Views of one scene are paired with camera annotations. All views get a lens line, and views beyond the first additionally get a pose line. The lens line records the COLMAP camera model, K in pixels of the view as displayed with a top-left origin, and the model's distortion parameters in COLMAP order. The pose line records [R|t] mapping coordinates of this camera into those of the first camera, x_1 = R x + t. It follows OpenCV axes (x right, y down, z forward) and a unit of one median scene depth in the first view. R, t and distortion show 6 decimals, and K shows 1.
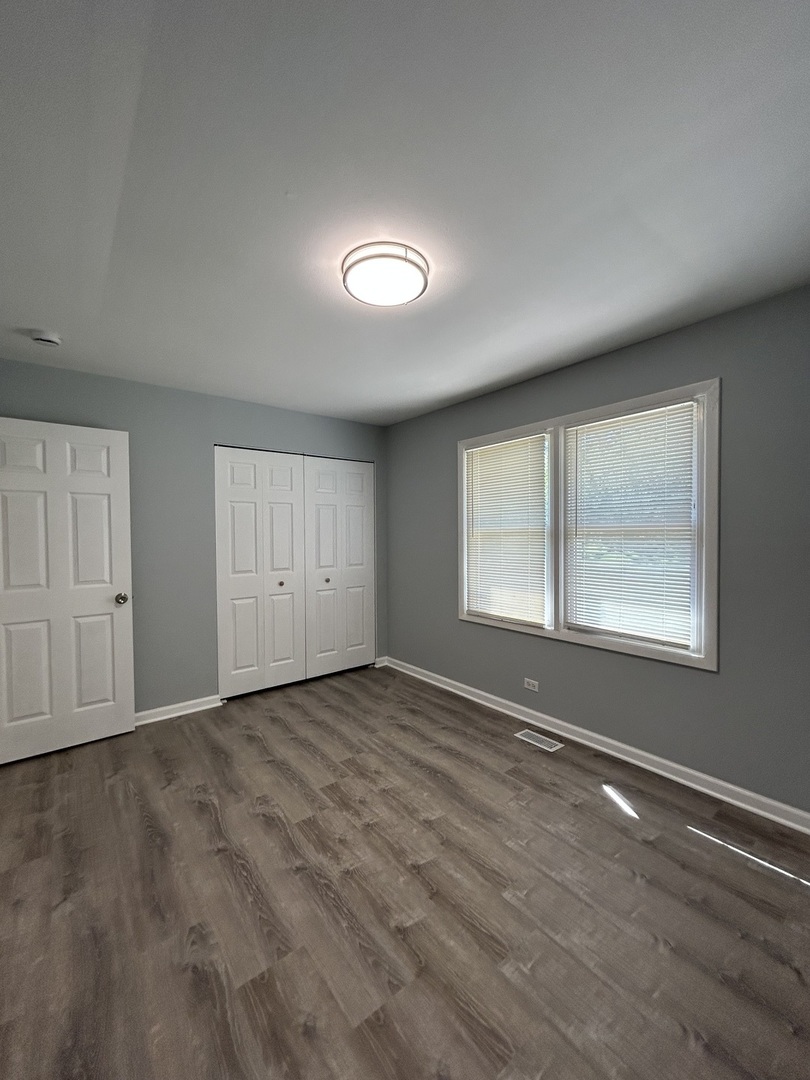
lens RADIAL K [[435.0, 0, 405.0], [0, 435.0, 540.0], [0, 0, 1]] dist [-0.003104, 0.001551]
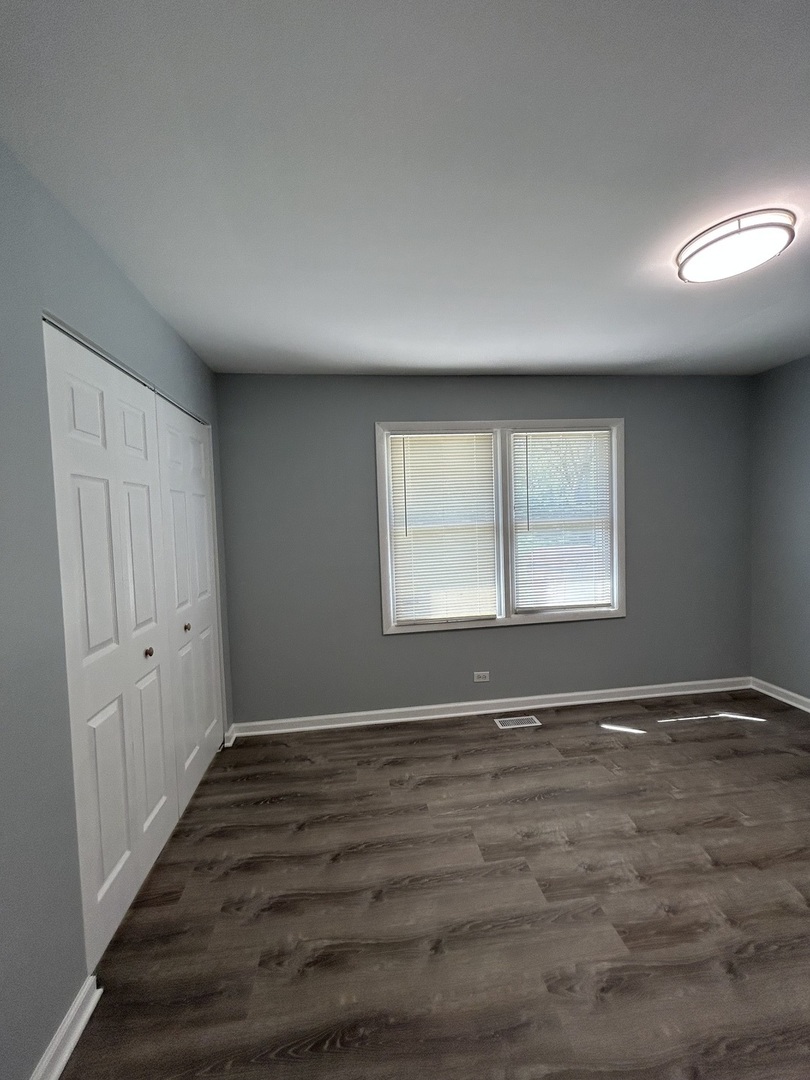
lens RADIAL K [[435.0, 0, 405.0], [0, 435.0, 540.0], [0, 0, 1]] dist [-0.003104, 0.001551]
pose [[0.515180, -0.054347, 0.855357, -0.742881], [0.047257, 0.998271, 0.034965, -0.037207], [-0.855778, 0.022409, 0.516858, 0.692848]]
